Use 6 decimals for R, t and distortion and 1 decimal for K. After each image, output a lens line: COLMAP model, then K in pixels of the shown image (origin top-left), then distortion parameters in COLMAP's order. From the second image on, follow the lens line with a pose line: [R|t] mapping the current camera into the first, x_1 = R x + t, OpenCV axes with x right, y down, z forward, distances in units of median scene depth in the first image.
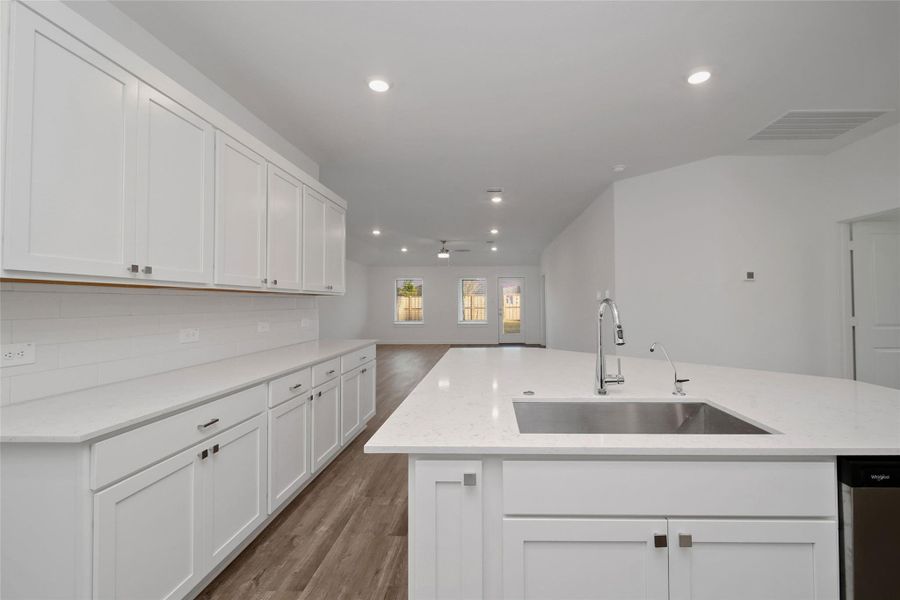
lens RADIAL K [[384.5, 0, 487.1], [0, 384.5, 293.9], [0, 0, 1]] dist [0.000636, -0.000042]
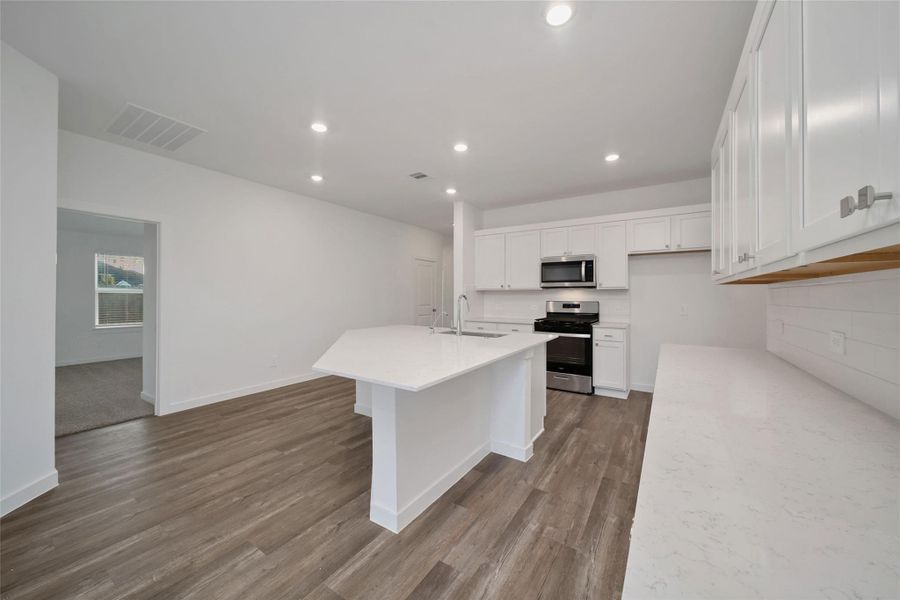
lens RADIAL K [[335.9, 0, 453.2], [0, 335.9, 294.0], [0, 0, 1]] dist [-0.000002, -0.001252]
pose [[-0.848770, 0.010317, 0.528661, -0.540027], [-0.003867, 0.999662, -0.025718, 0.038462], [-0.528748, -0.023873, -0.848443, 1.969895]]
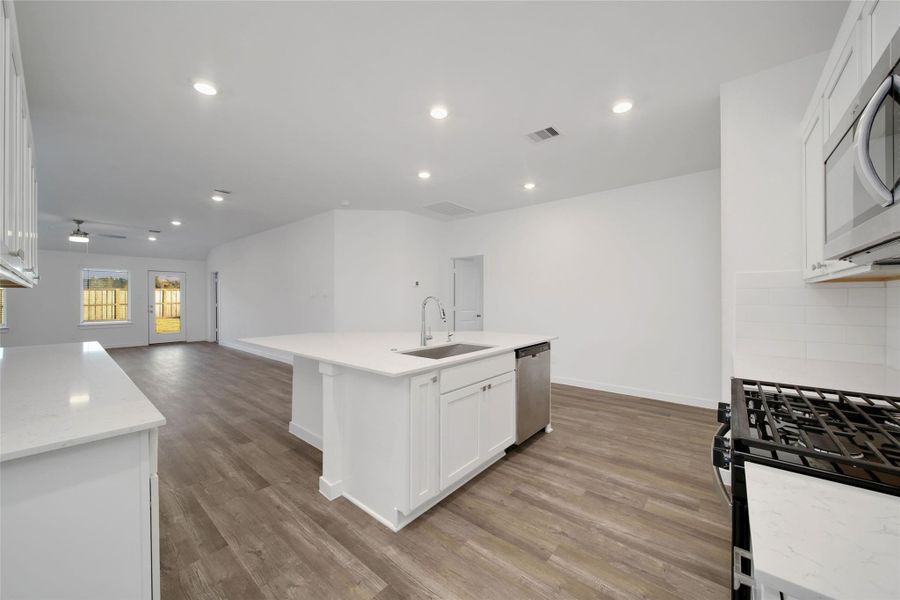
lens RADIAL K [[326.9, 0, 449.1], [0, 326.9, 296.1], [0, 0, 1]] dist [0.001893, -0.001499]
pose [[0.631393, 0.011717, 0.775375, -0.645427], [-0.020953, 0.999779, 0.001954, 0.004640], [-0.775180, -0.017480, 0.631498, -0.095648]]
